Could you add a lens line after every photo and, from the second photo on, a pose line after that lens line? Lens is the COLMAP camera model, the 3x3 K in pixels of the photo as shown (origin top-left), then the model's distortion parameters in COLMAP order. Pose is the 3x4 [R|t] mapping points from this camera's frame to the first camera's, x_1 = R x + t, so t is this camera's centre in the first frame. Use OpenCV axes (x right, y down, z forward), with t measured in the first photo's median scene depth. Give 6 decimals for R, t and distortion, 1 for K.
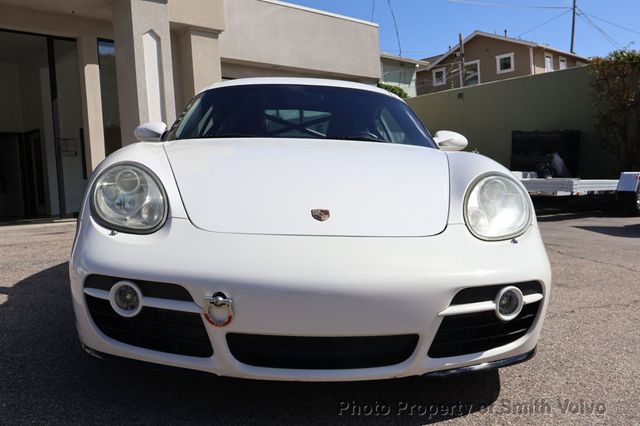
lens RADIAL K [[636.7, 0, 320.0], [0, 636.7, 213.0], [0, 0, 1]] dist [0.000807, 0.014227]
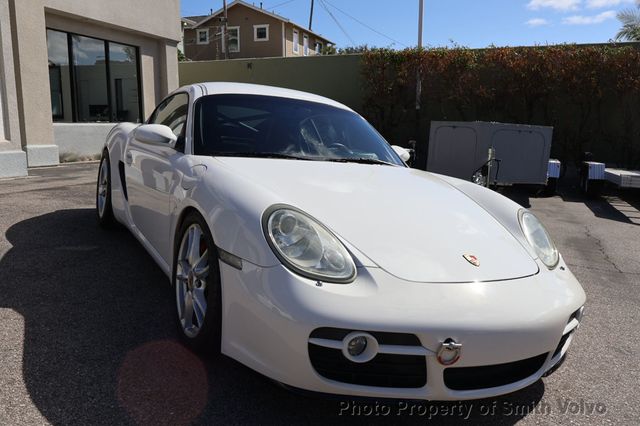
lens RADIAL K [[552.9, 0, 318.2], [0, 552.9, 220.9], [0, 0, 1]] dist [0.003927, -0.004086]
pose [[0.898575, -0.012234, 0.438649, -0.125145], [-0.042912, 0.992370, 0.115584, -0.031282], [-0.436716, -0.122684, 0.891194, 0.027960]]
